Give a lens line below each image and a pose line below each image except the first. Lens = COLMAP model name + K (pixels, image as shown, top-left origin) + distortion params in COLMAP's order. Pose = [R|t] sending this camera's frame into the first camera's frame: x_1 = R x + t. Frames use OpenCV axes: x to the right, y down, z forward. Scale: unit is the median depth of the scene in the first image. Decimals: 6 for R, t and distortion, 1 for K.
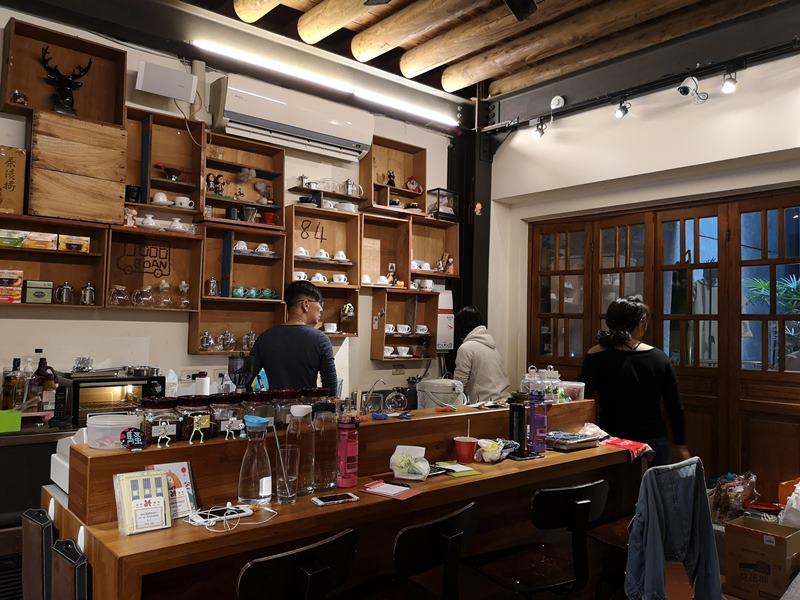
lens RADIAL K [[616.4, 0, 378.6], [0, 616.4, 308.7], [0, 0, 1]] dist [0.024393, -0.040876]
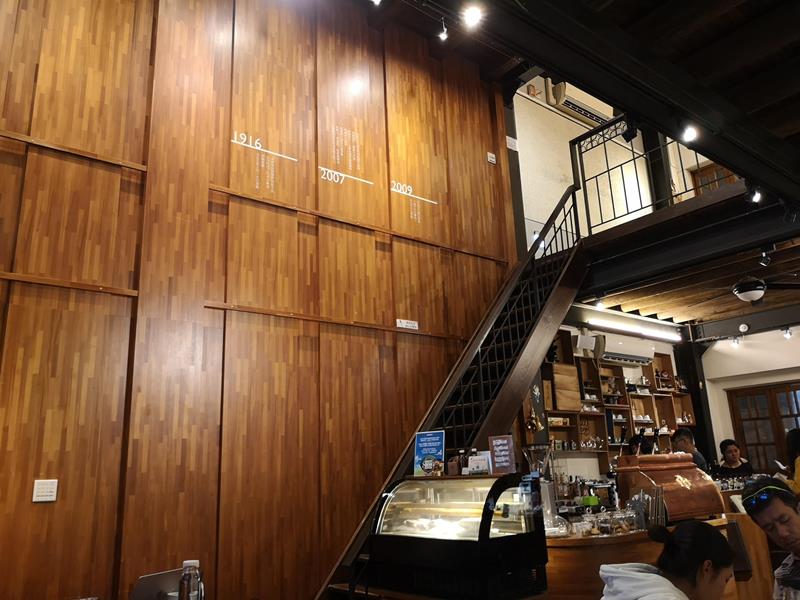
lens RADIAL K [[616.4, 0, 399.3], [0, 616.4, 307.4], [0, 0, 1]] dist [0.024393, -0.040876]
pose [[0.997646, -0.068131, -0.007819, -0.776958], [0.064135, 0.967299, -0.245397, 0.000619], [0.024283, 0.244318, 0.969391, -0.909391]]
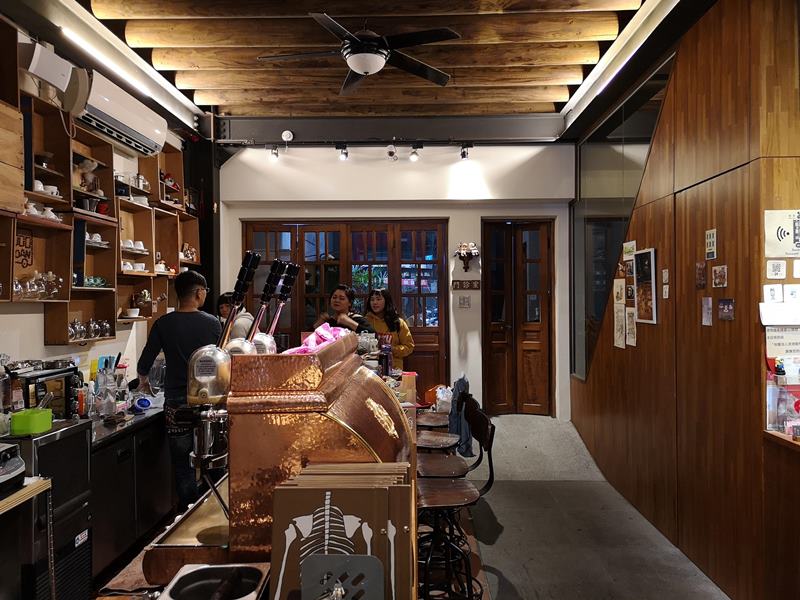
lens RADIAL K [[616.4, 0, 403.6], [0, 616.4, 297.3], [0, 0, 1]] dist [0.024393, -0.040876]
pose [[0.656189, -0.024266, 0.754206, -0.584958], [0.007497, 0.999643, 0.025640, -0.020473], [-0.754559, -0.011171, 0.656137, -0.060653]]
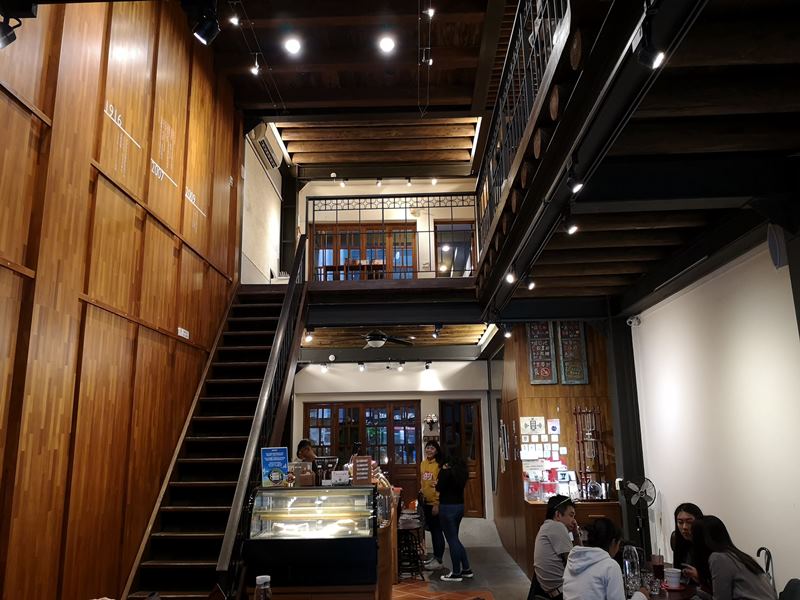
lens RADIAL K [[616.4, 0, 400.8], [0, 616.4, 294.0], [0, 0, 1]] dist [0.024393, -0.040876]
pose [[0.658198, 0.139469, 0.739813, -1.456752], [0.019315, 0.979238, -0.201789, -0.085774], [-0.752597, 0.147107, 0.641839, -0.859783]]
